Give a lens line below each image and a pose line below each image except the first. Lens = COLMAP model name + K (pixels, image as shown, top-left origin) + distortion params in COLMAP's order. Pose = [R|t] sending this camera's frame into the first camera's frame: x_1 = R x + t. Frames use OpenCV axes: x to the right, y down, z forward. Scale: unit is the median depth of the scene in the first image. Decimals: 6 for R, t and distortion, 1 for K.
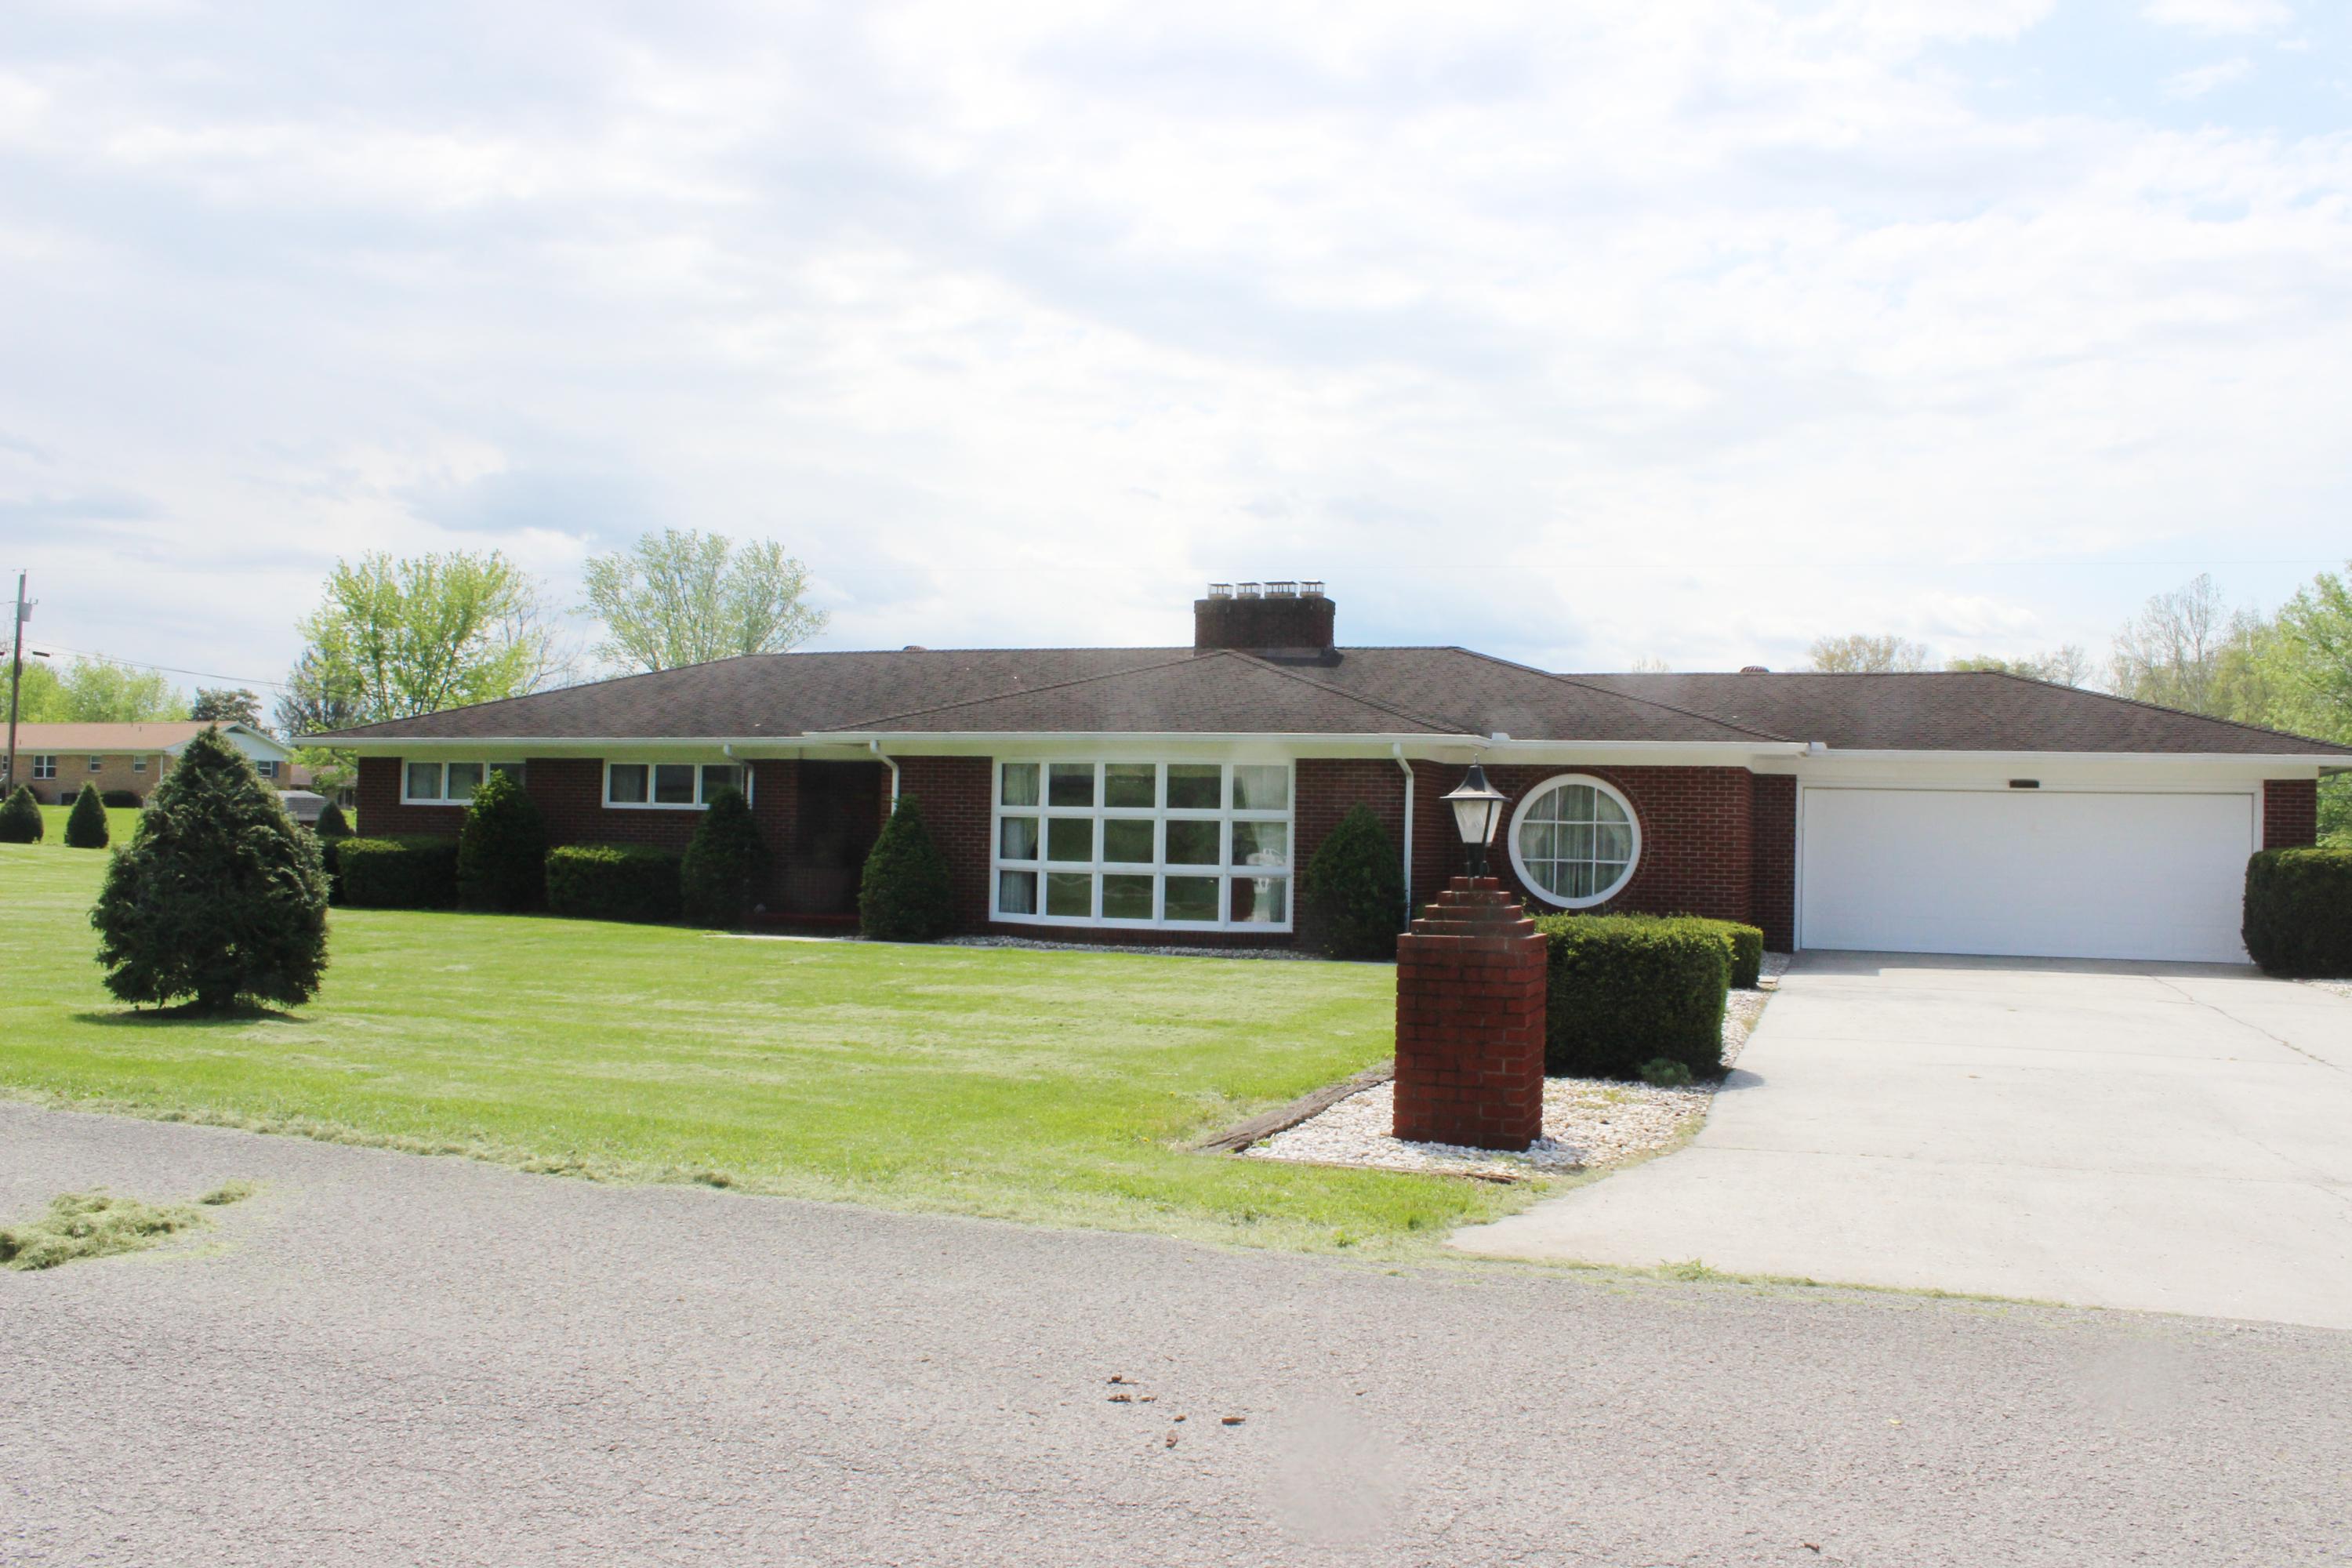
lens RADIAL K [[1961.5, 0, 1189.8], [0, 1961.5, 792.9], [0, 0, 1]] dist [-0.165181, 0.143789]
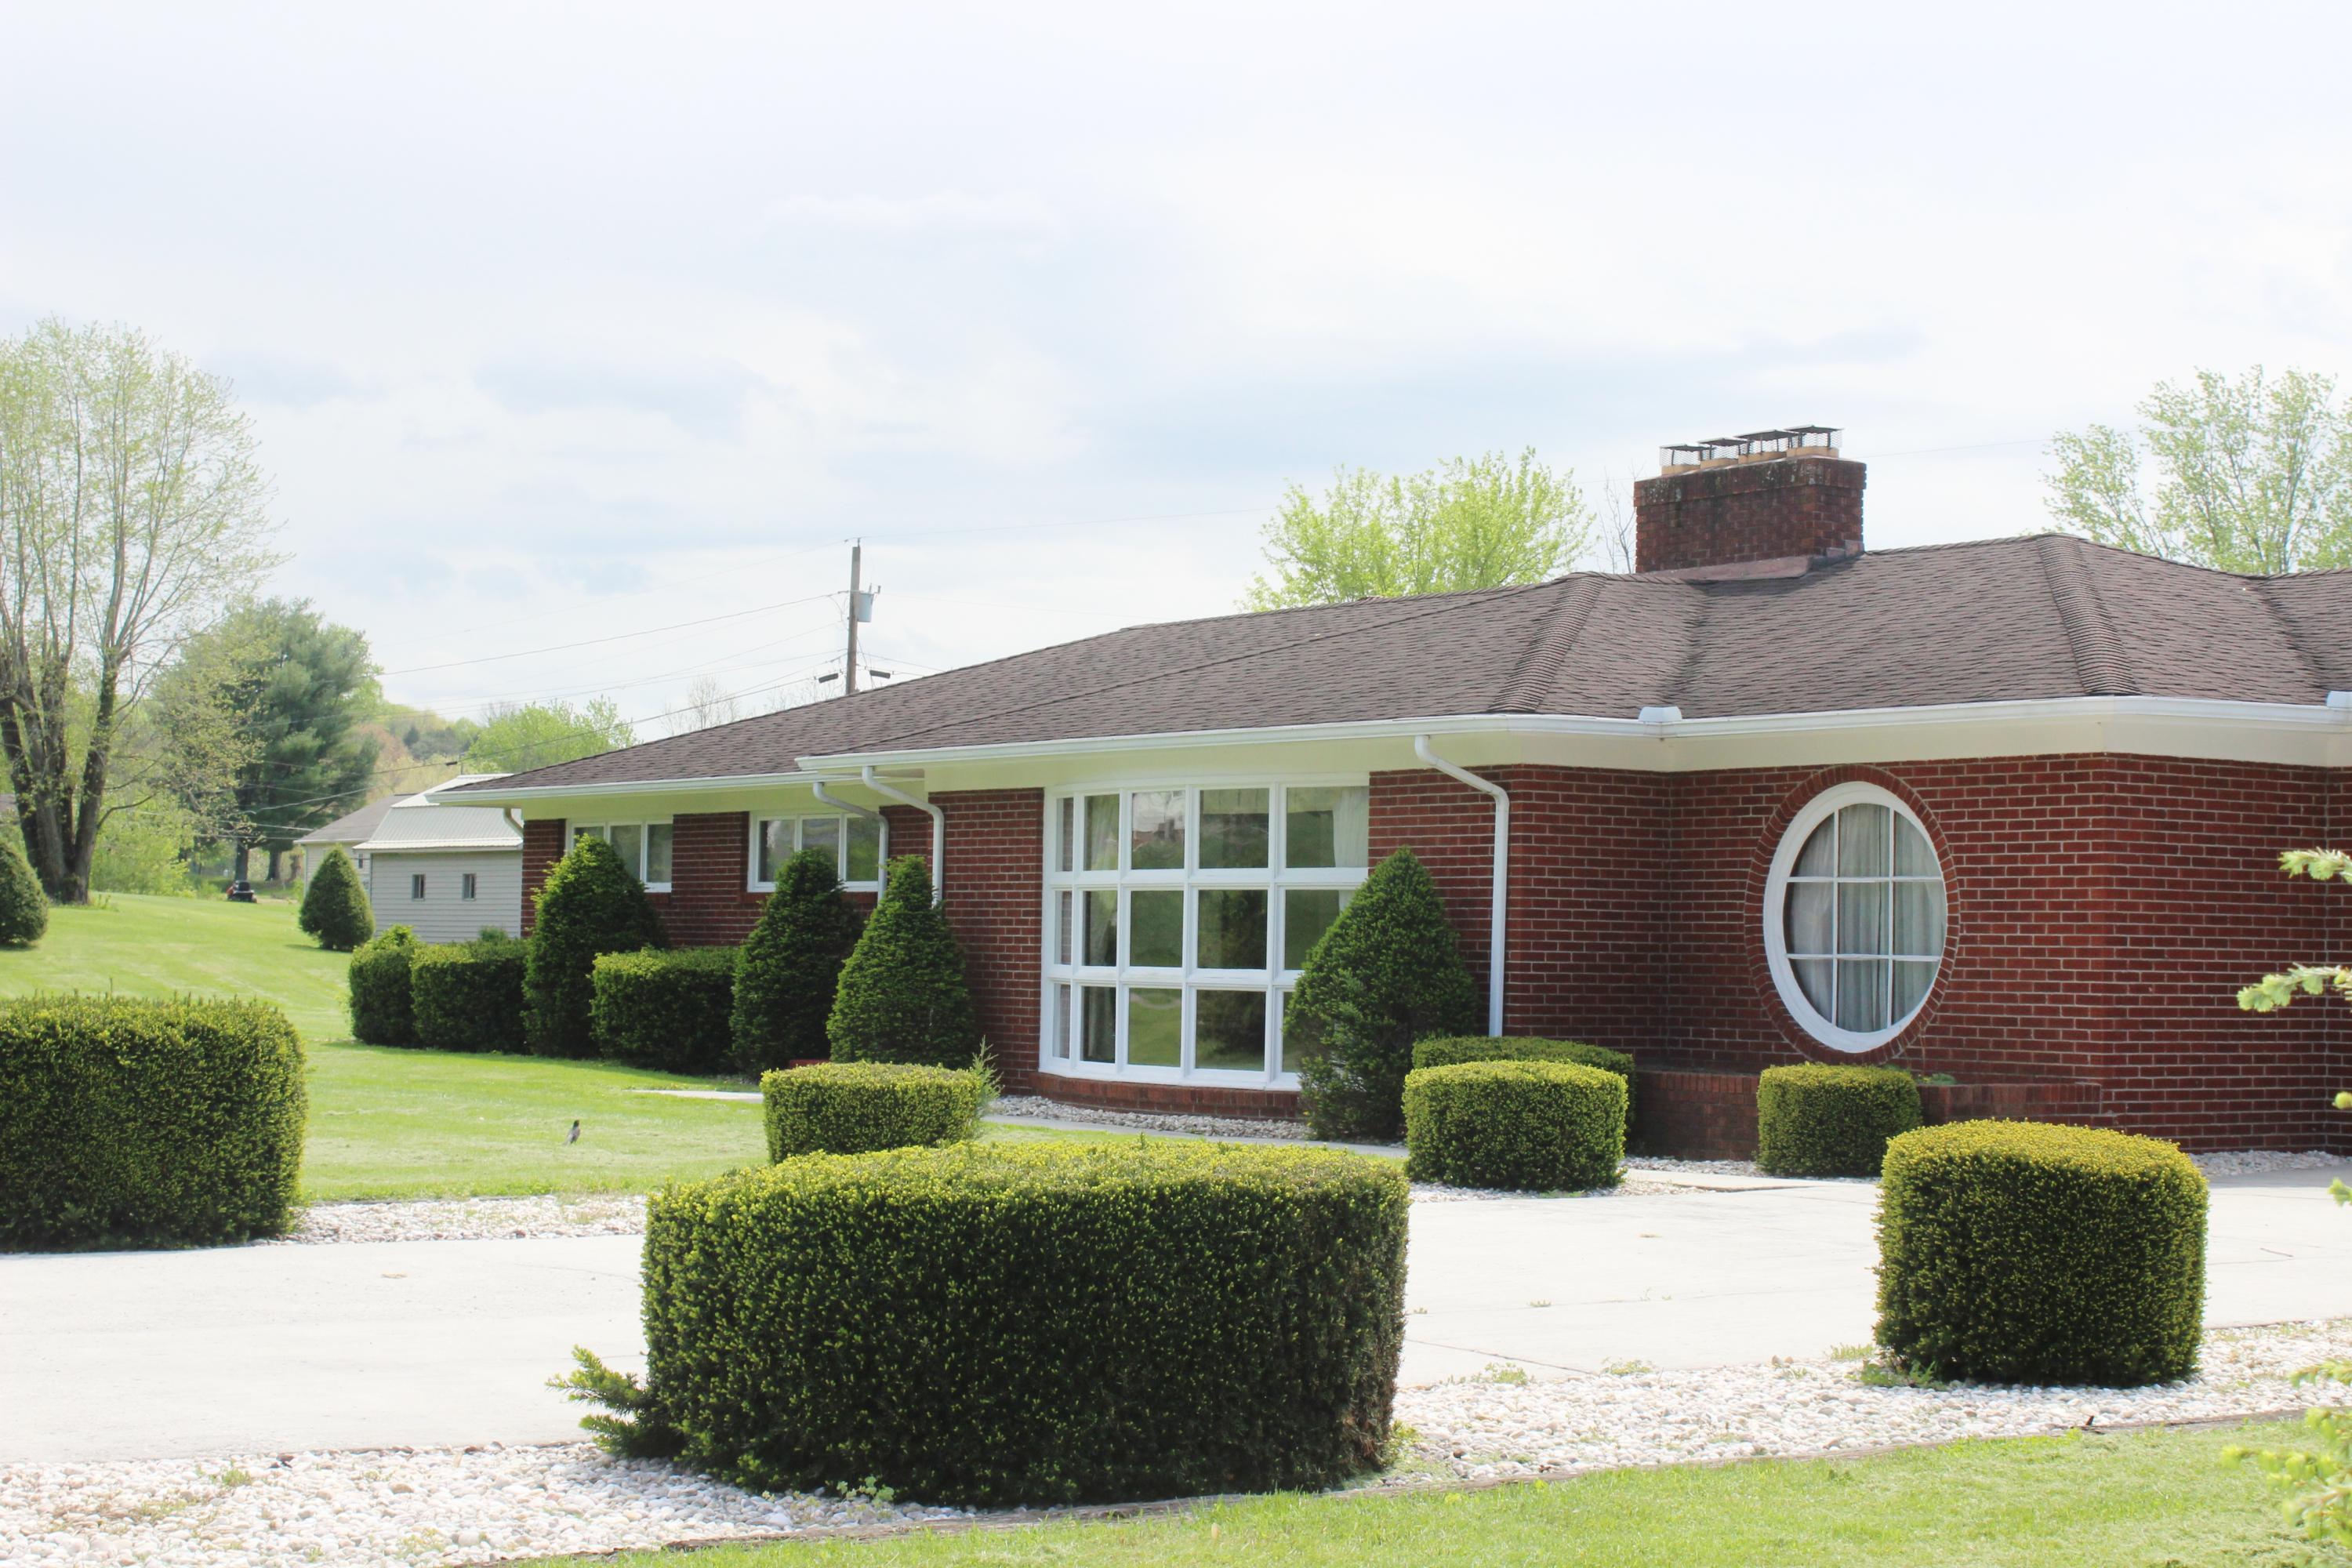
lens RADIAL K [[3902.7, 0, 1176.0], [0, 3902.7, 784.0], [0, 0, 1]] dist [-0.019869, -0.029025]
pose [[0.802656, -0.032221, -0.595571, 0.608709], [0.014291, 0.999292, -0.034804, 0.020895], [0.596271, 0.019424, 0.802548, 0.095243]]
